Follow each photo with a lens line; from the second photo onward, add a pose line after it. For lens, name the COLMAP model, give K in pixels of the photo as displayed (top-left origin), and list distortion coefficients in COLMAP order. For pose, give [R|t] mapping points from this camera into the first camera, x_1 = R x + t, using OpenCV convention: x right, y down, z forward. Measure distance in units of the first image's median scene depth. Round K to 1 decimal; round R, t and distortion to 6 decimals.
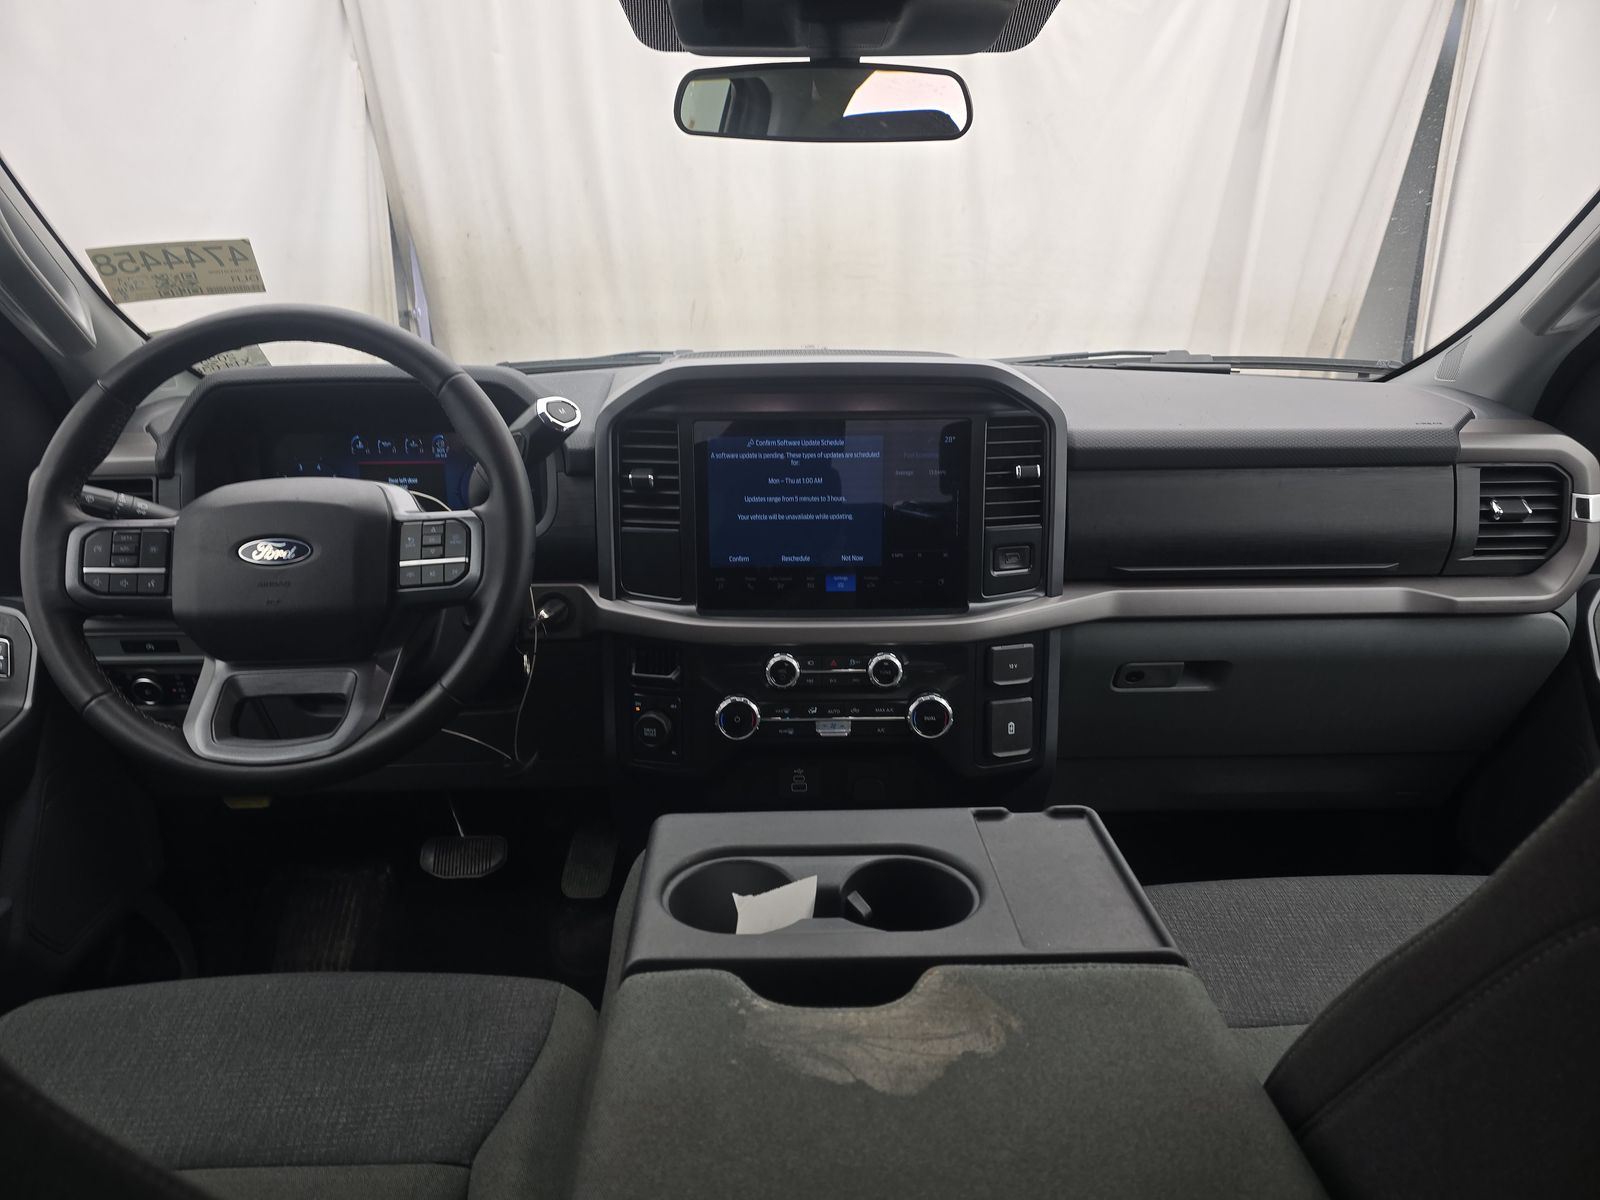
lens RADIAL K [[1071.2, 0, 801.1], [0, 1071.2, 600.3], [0, 0, 1]] dist [0.031644, -0.001482]
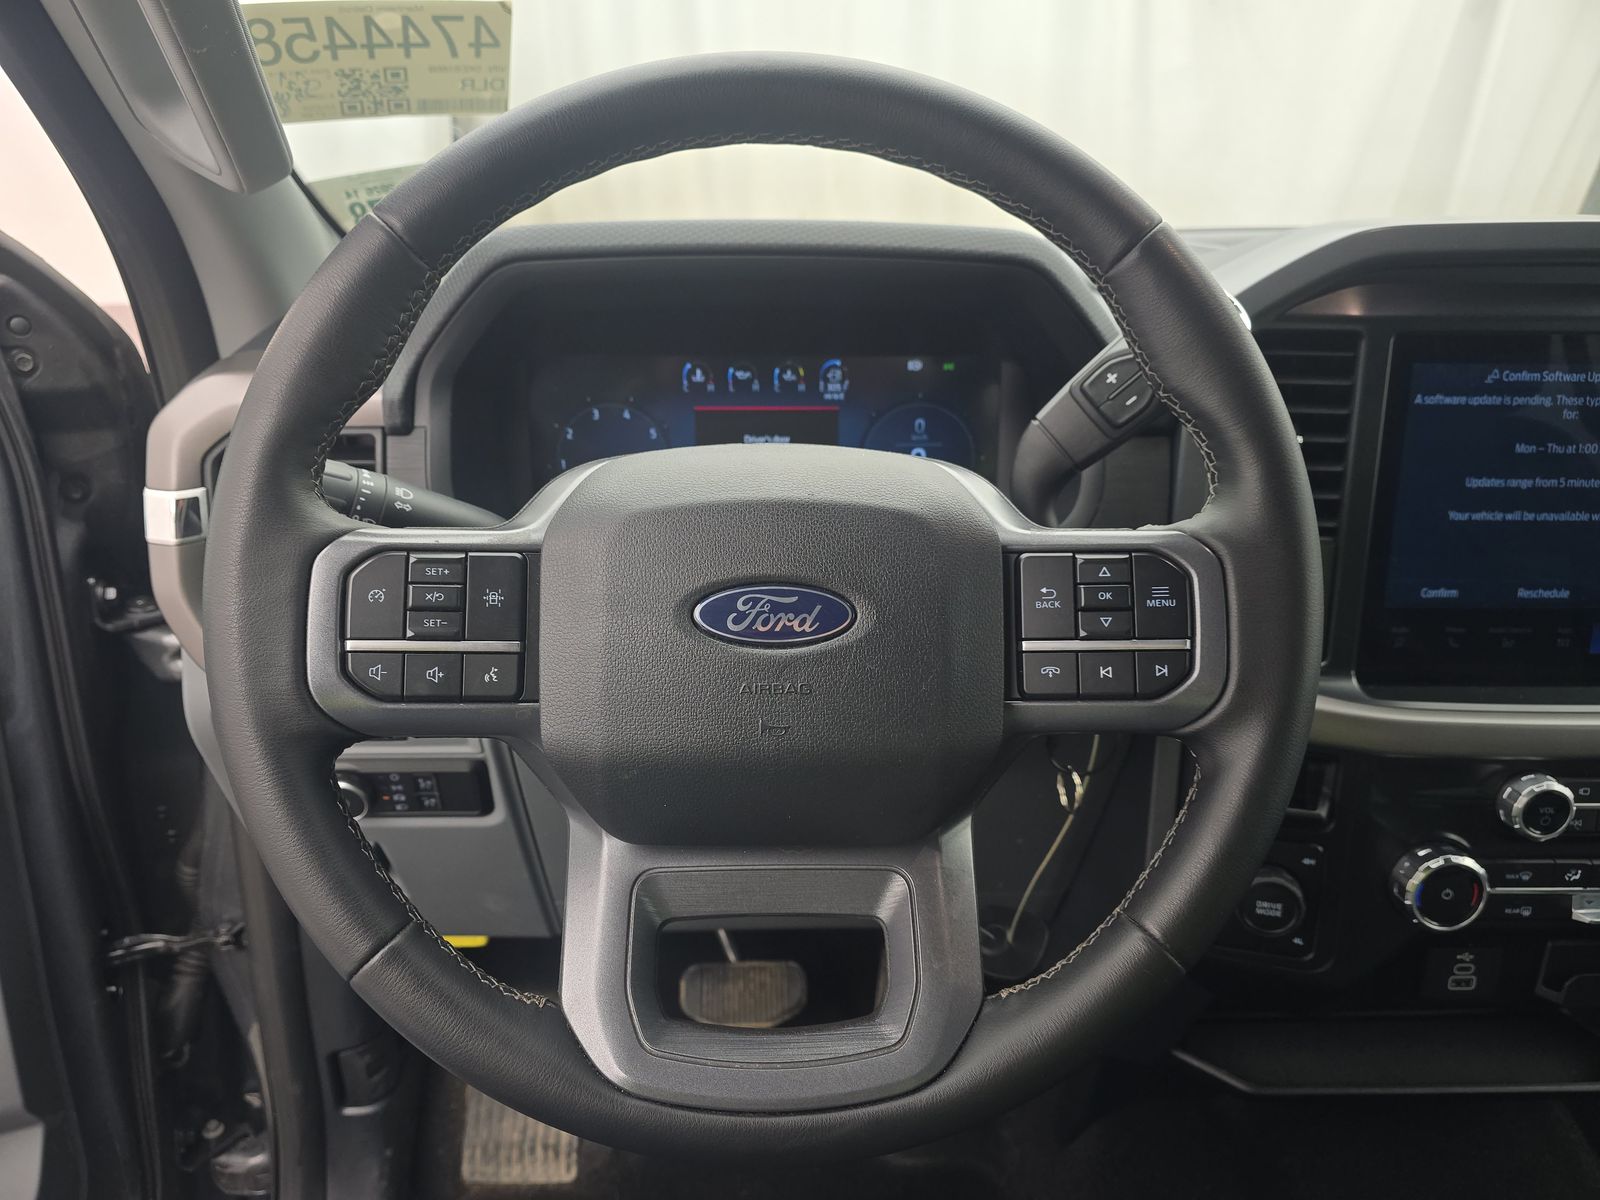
lens RADIAL K [[1086.1, 0, 789.6], [0, 1086.1, 596.7], [0, 0, 1]] dist [0.048025, -0.037271]
pose [[0.999907, 0.013595, 0.000647, -0.389022], [-0.013609, 0.999178, 0.038179, -0.053891], [-0.000128, -0.038184, 0.999271, 0.451508]]
